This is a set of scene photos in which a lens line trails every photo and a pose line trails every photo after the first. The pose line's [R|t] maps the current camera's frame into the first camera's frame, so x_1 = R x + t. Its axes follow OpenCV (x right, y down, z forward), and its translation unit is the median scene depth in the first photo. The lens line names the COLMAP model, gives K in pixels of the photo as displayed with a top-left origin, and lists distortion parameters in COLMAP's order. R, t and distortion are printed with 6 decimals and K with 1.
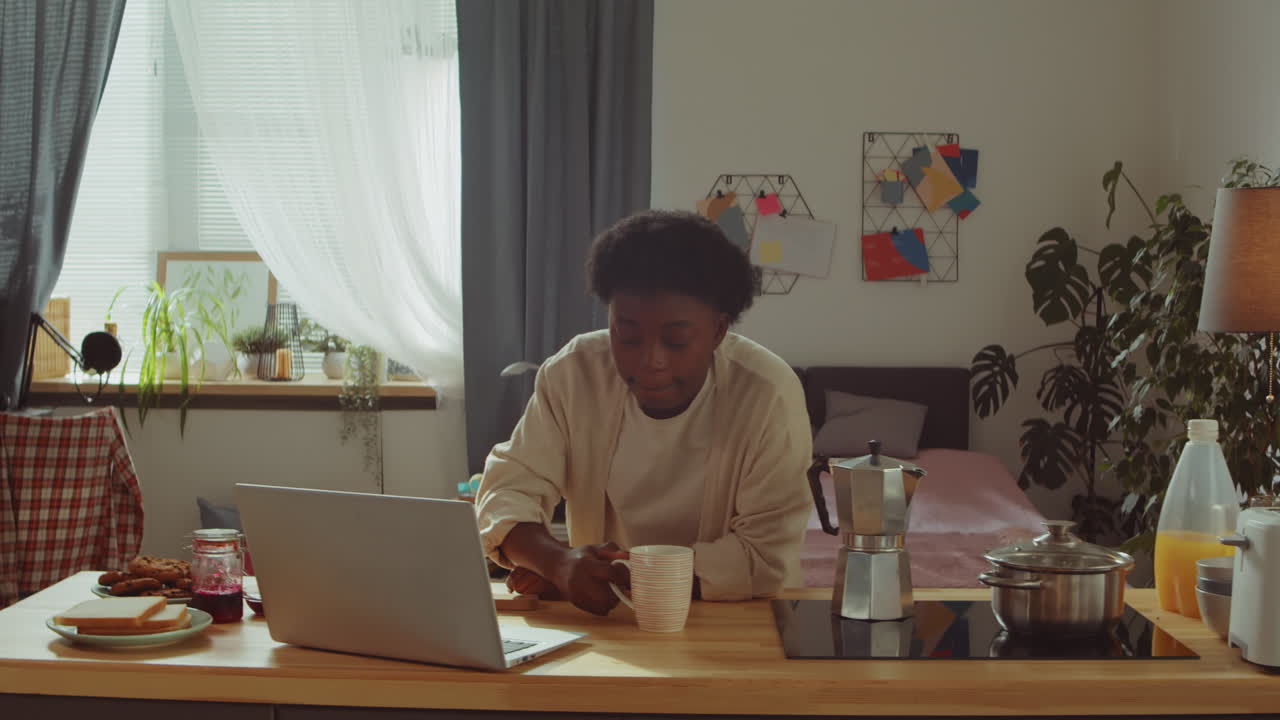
lens RADIAL K [[1650.1, 0, 640.0], [0, 1650.1, 360.0], [0, 0, 1]] dist [-0.045623, 0.009658]
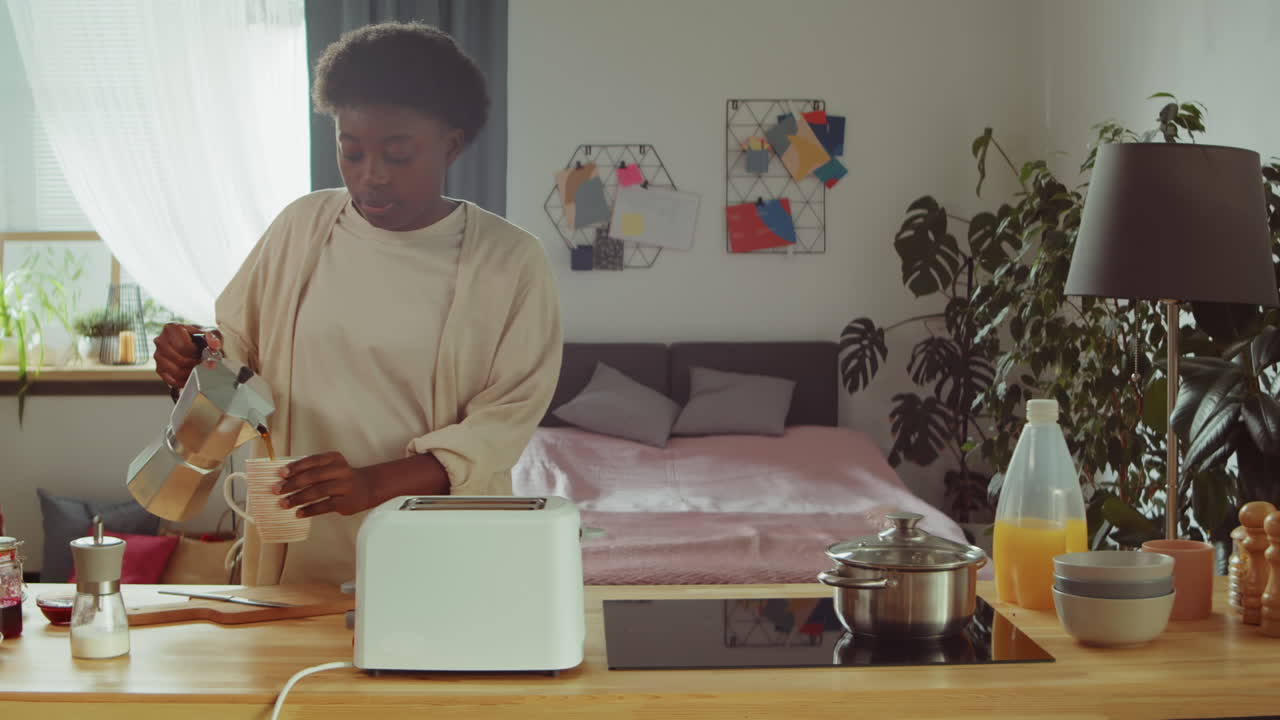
lens RADIAL K [[1527.3, 0, 640.0], [0, 1527.3, 360.0], [0, 0, 1]] dist [-0.062037, -0.000754]
pose [[0.999578, -0.013709, 0.025607, 0.060627], [0.013003, 0.999536, 0.027544, -0.010837], [-0.025973, -0.027200, 0.999293, 0.104703]]
